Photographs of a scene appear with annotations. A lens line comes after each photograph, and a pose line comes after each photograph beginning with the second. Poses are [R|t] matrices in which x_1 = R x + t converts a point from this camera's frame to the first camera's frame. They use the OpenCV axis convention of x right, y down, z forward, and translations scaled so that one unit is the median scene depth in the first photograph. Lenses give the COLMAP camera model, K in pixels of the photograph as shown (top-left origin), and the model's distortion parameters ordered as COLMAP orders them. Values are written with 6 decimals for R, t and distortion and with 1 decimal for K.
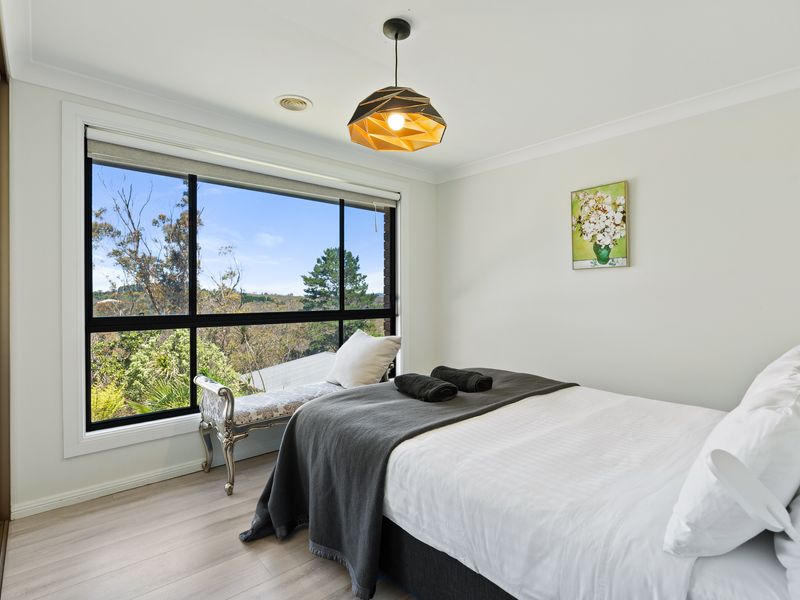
lens RADIAL K [[405.4, 0, 419.5], [0, 405.4, 297.1], [0, 0, 1]] dist [-0.002318, 0.000227]
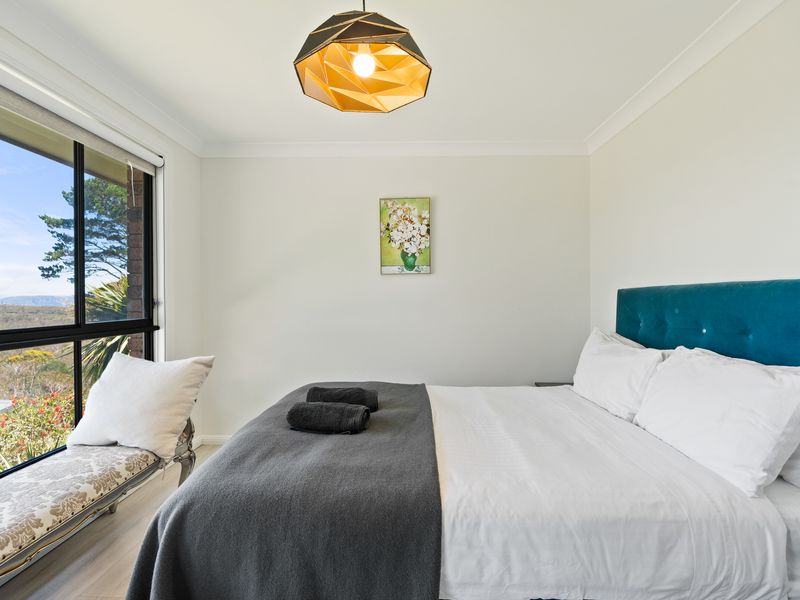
lens RADIAL K [[397.2, 0, 397.3], [0, 397.2, 303.8], [0, 0, 1]] dist [-0.001376, 0.000177]
pose [[0.706248, -0.008751, 0.707911, -0.323916], [0.004053, 0.999957, 0.008317, -0.001478], [-0.707953, -0.003005, 0.706253, 0.271183]]
